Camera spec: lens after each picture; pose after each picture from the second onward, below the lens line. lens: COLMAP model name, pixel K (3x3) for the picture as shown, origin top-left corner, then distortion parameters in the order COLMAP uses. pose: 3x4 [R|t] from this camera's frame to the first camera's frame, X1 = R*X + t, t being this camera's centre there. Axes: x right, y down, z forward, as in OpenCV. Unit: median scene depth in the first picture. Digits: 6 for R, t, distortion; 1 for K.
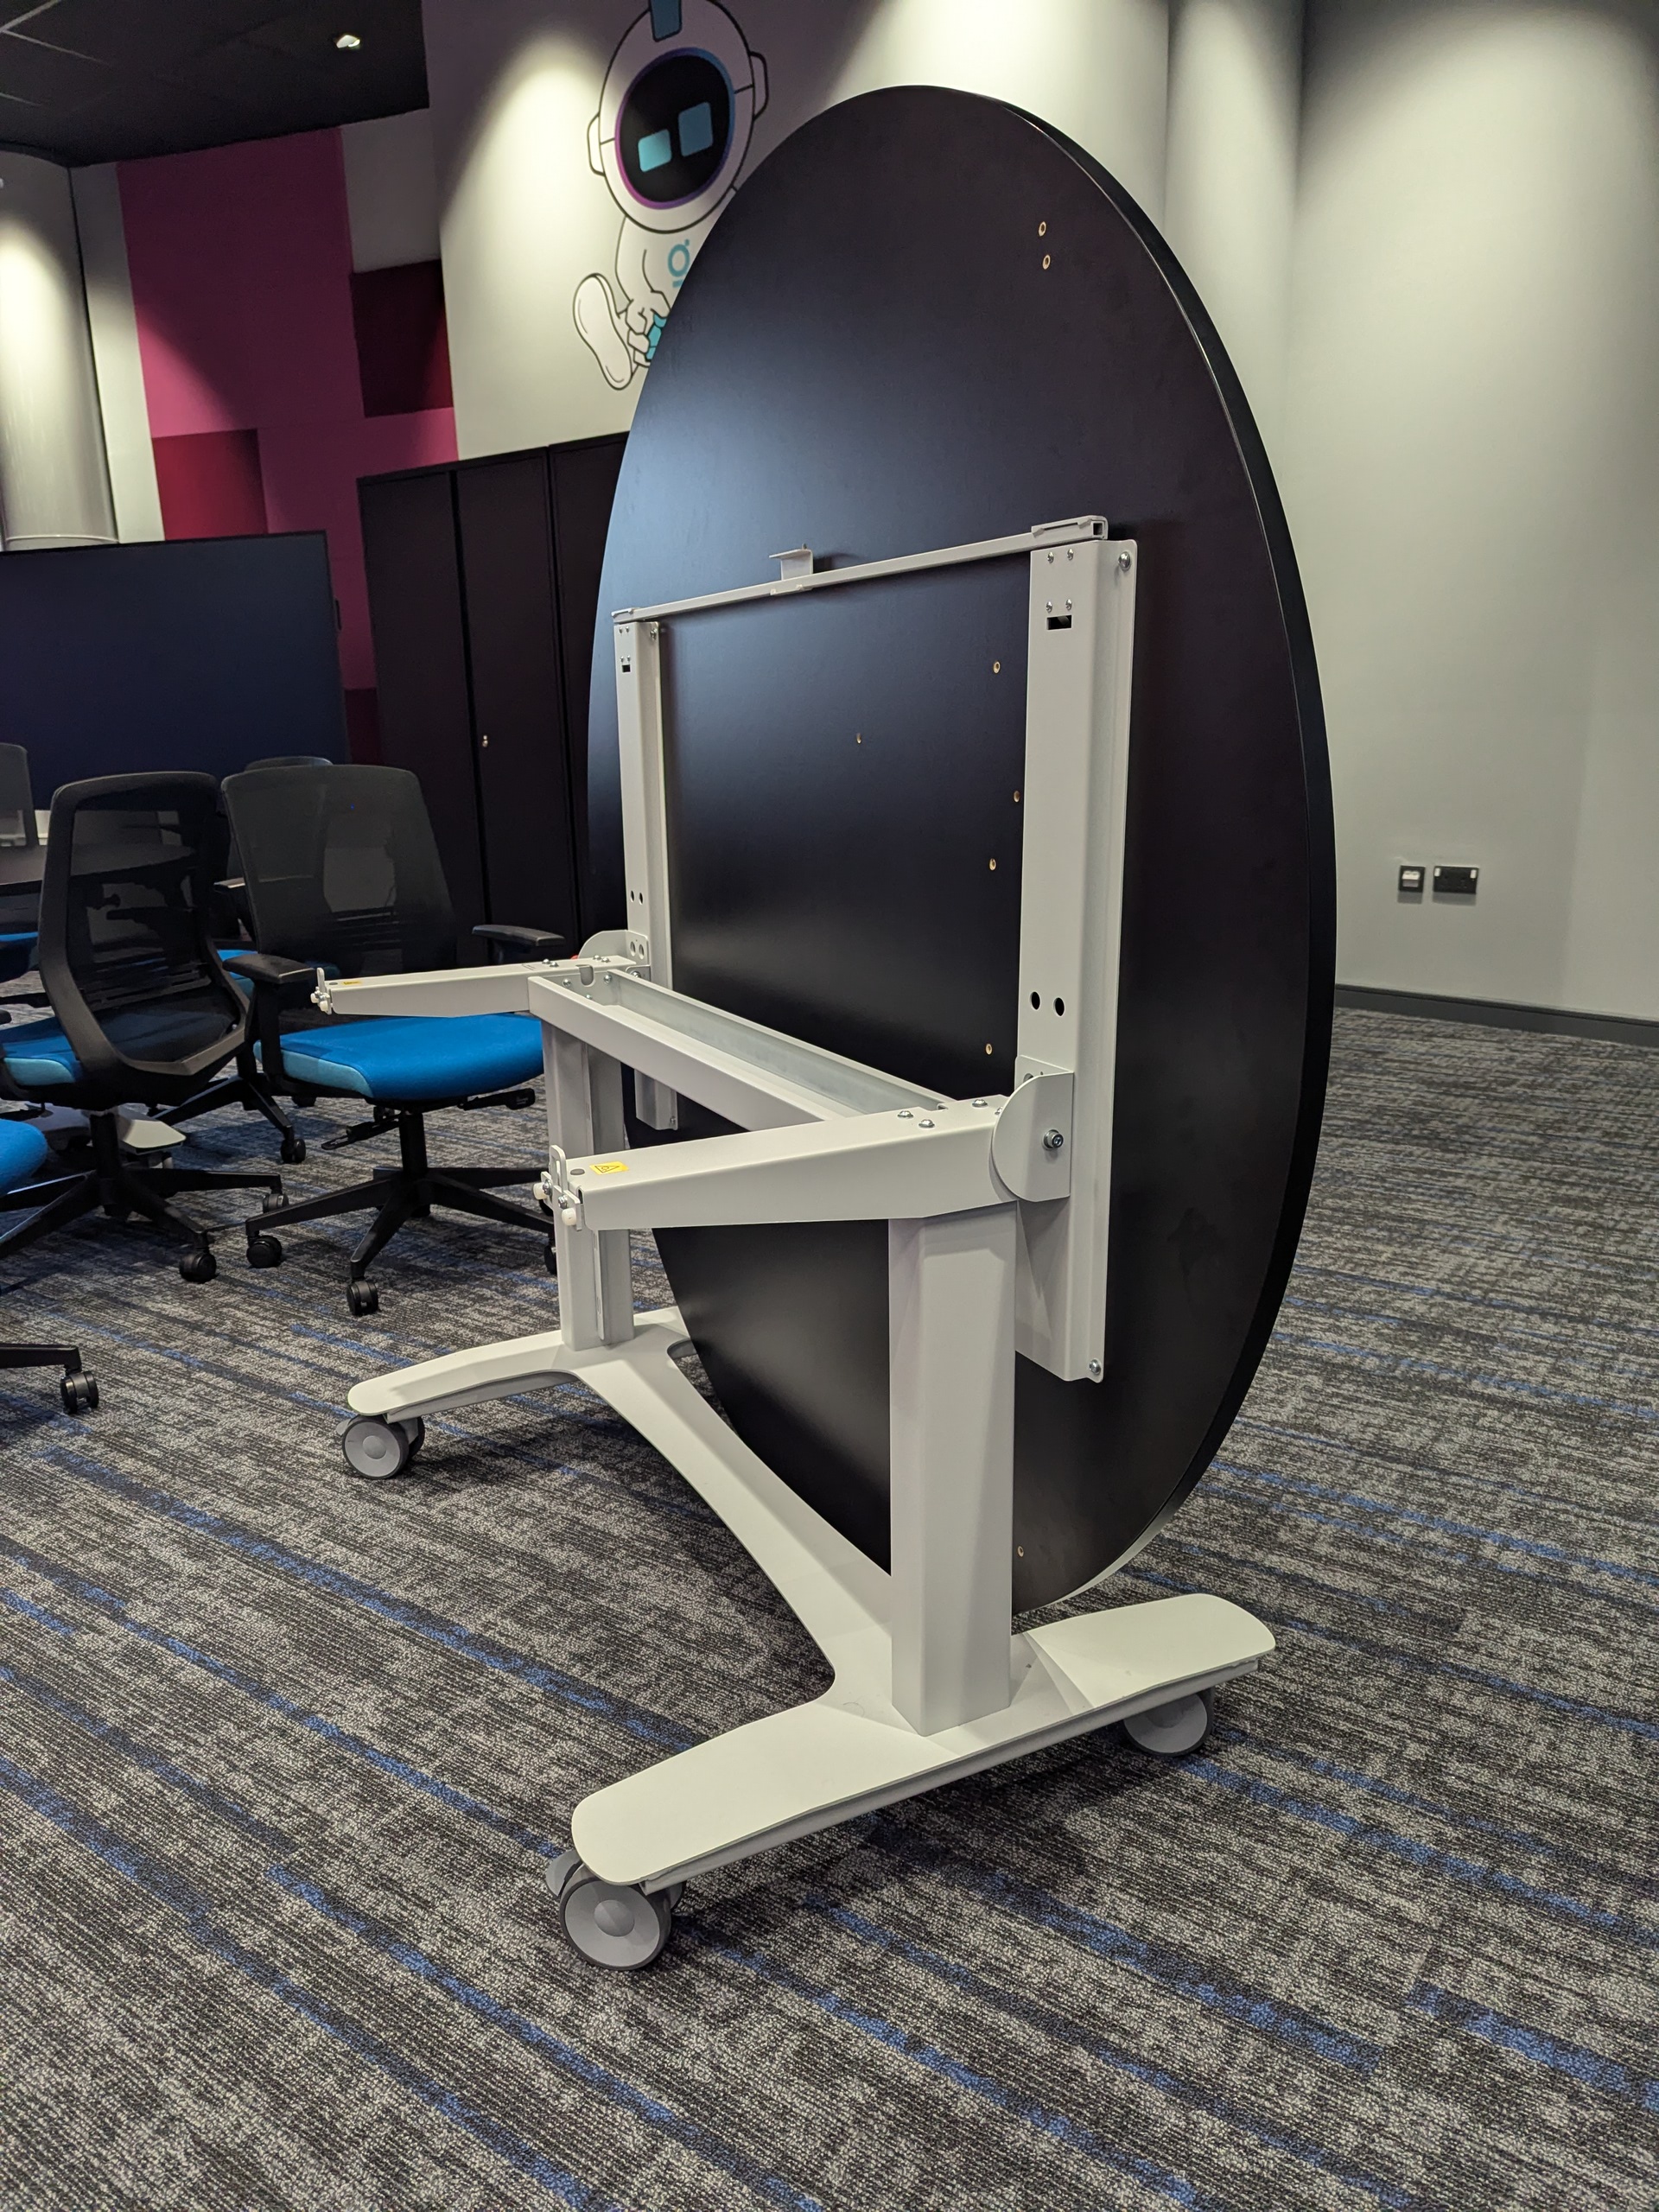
lens RADIAL K [[1596.1, 0, 835.8], [0, 1596.1, 1119.1], [0, 0, 1]] dist [0.065240, -0.057141]
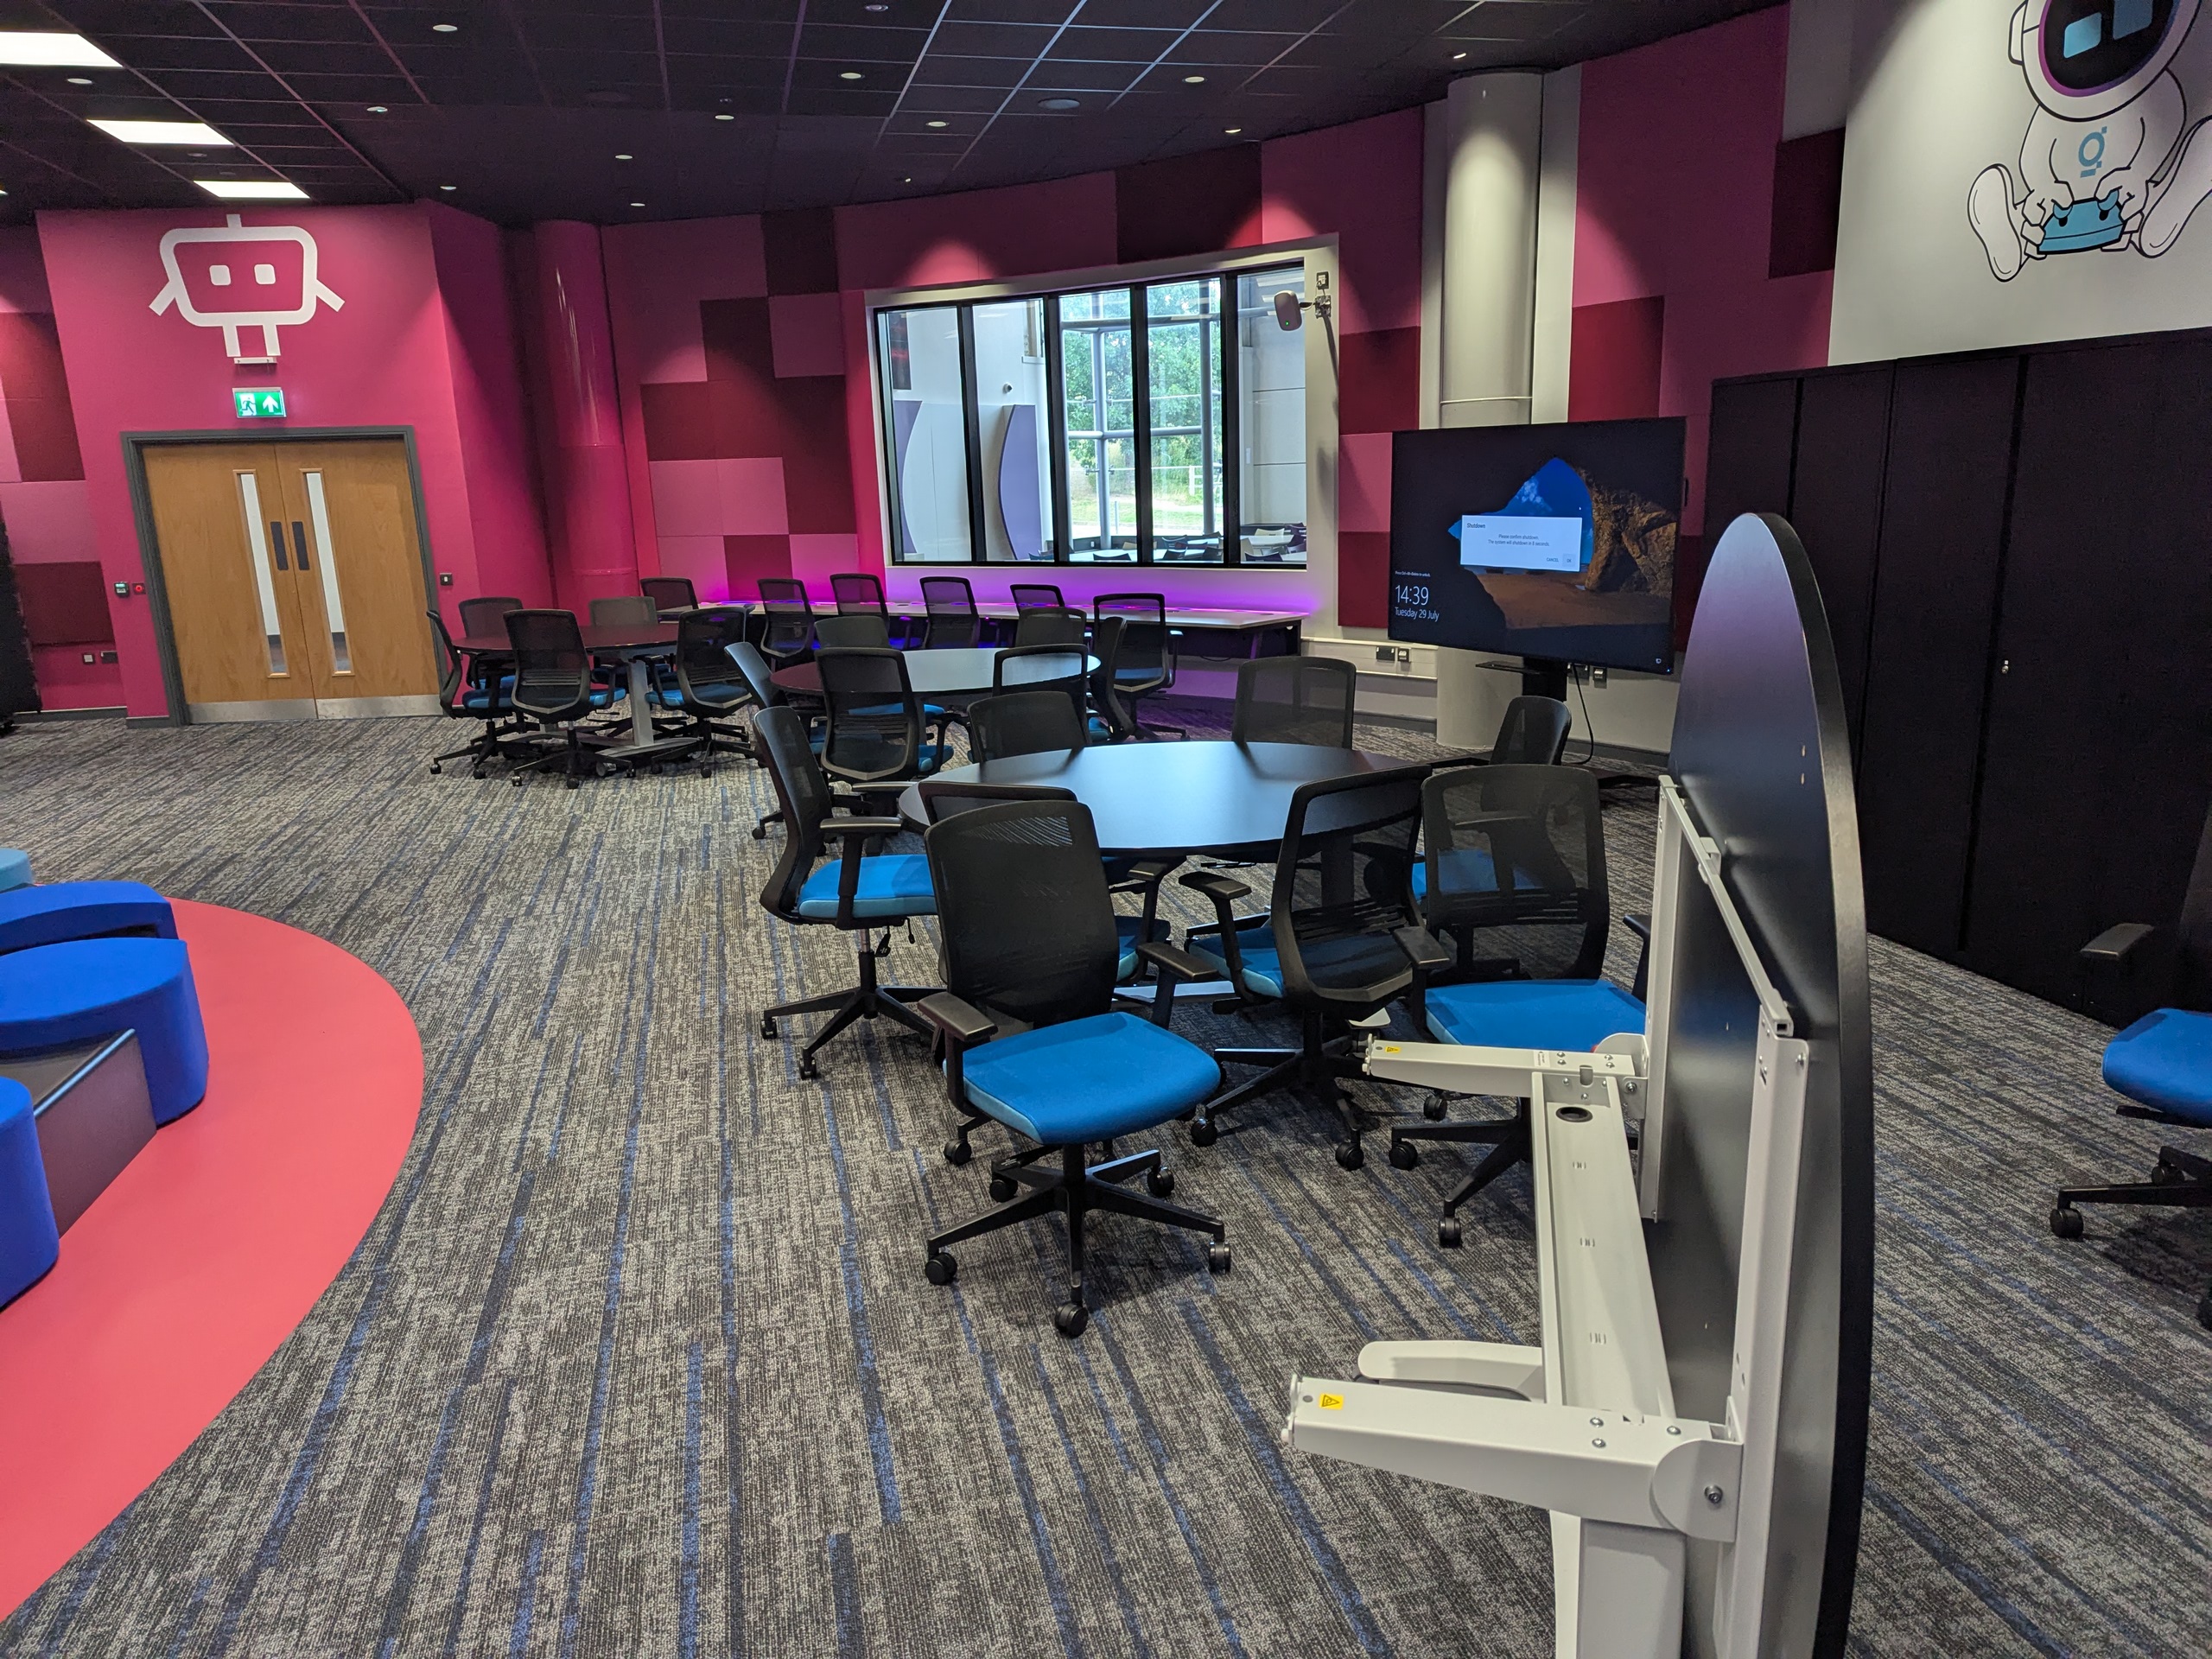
lens RADIAL K [[1596.1, 0, 1106.0], [0, 1596.1, 829.5], [0, 0, 1]] dist [0.065240, -0.057141]
pose [[0.757545, 0.156609, -0.633719, 0.246642], [-0.147111, 0.986780, 0.068004, -0.252810], [0.635991, 0.041711, 0.770569, -0.107147]]
